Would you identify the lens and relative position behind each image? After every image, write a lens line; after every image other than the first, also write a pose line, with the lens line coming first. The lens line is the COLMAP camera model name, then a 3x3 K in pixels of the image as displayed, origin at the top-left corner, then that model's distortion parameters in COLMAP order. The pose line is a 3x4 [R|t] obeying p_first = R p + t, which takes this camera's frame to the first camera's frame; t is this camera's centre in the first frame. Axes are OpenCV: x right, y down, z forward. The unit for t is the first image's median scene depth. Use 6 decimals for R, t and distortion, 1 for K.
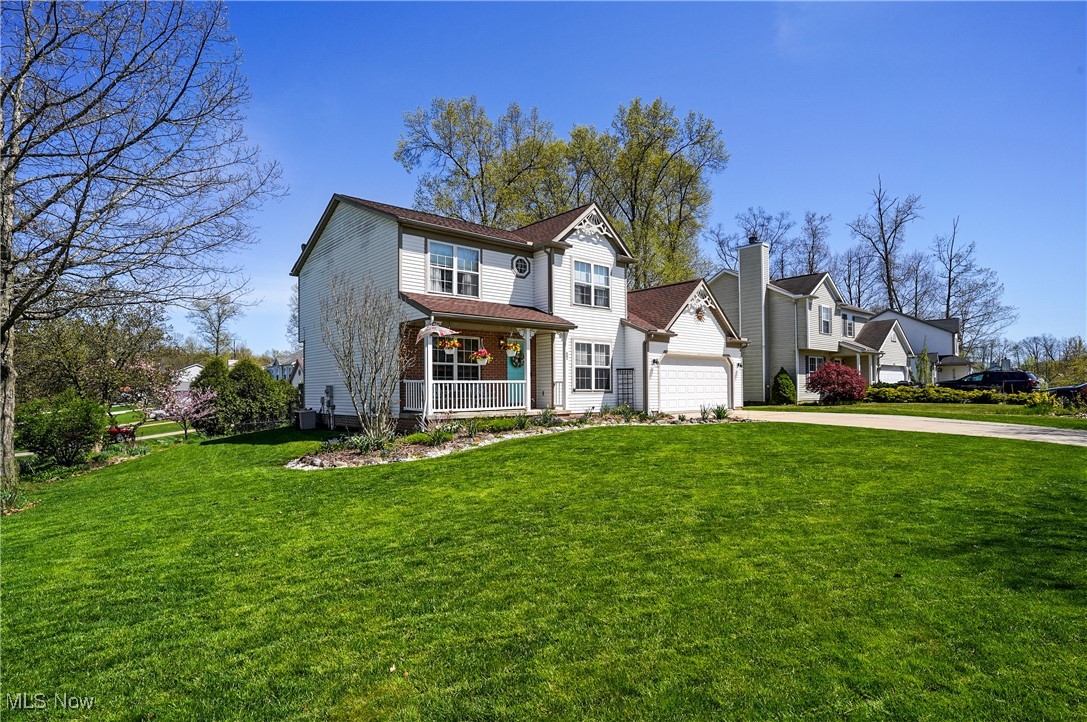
lens RADIAL K [[566.9, 0, 543.1], [0, 566.9, 371.9], [0, 0, 1]] dist [-0.068496, 0.035844]
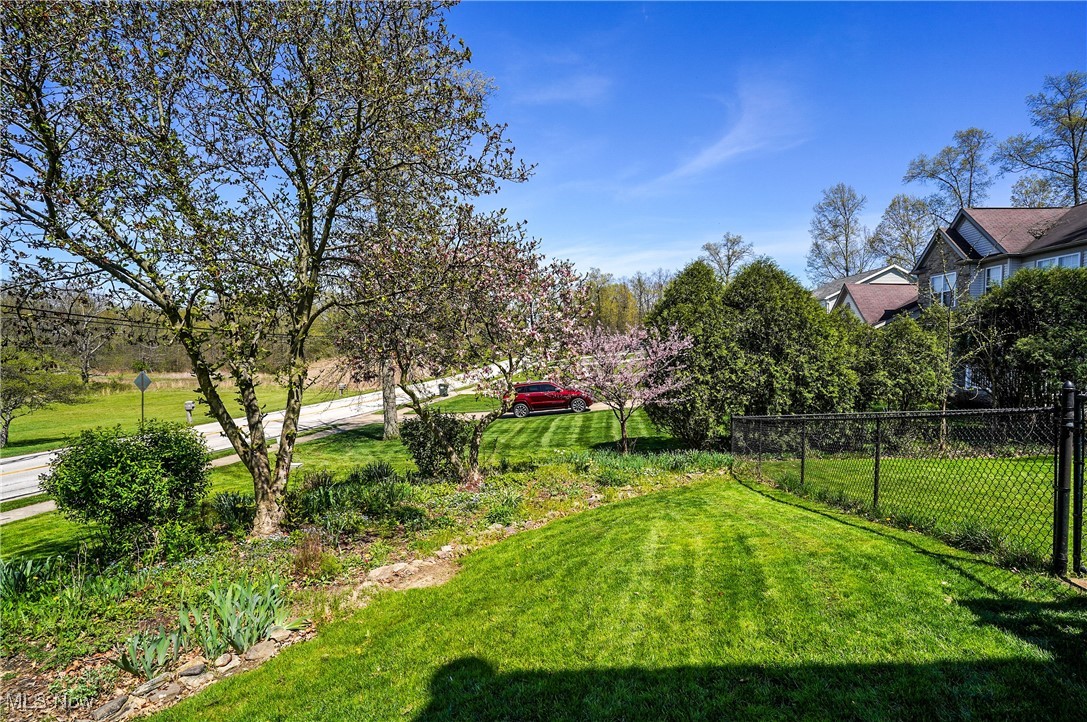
lens RADIAL K [[566.9, 0, 543.1], [0, 566.9, 371.9], [0, 0, 1]] dist [-0.068496, 0.035844]
pose [[0.660001, 0.056197, -0.749160, -0.324192], [0.008756, 0.996555, 0.082469, 0.025022], [0.751213, -0.060989, 0.657236, 0.601066]]
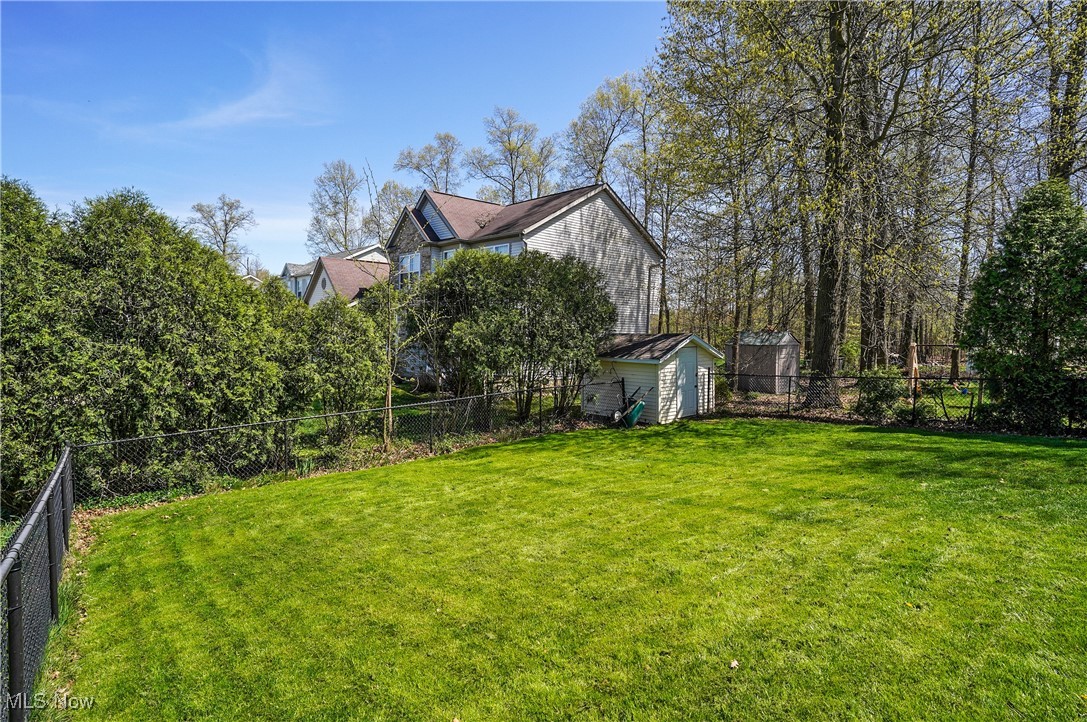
lens RADIAL K [[566.9, 0, 543.1], [0, 566.9, 371.9], [0, 0, 1]] dist [-0.068496, 0.035844]
pose [[0.998492, 0.041507, -0.035916, -0.322073], [-0.037270, 0.993063, 0.111518, 0.025103], [0.040295, -0.110012, 0.993113, 0.741968]]
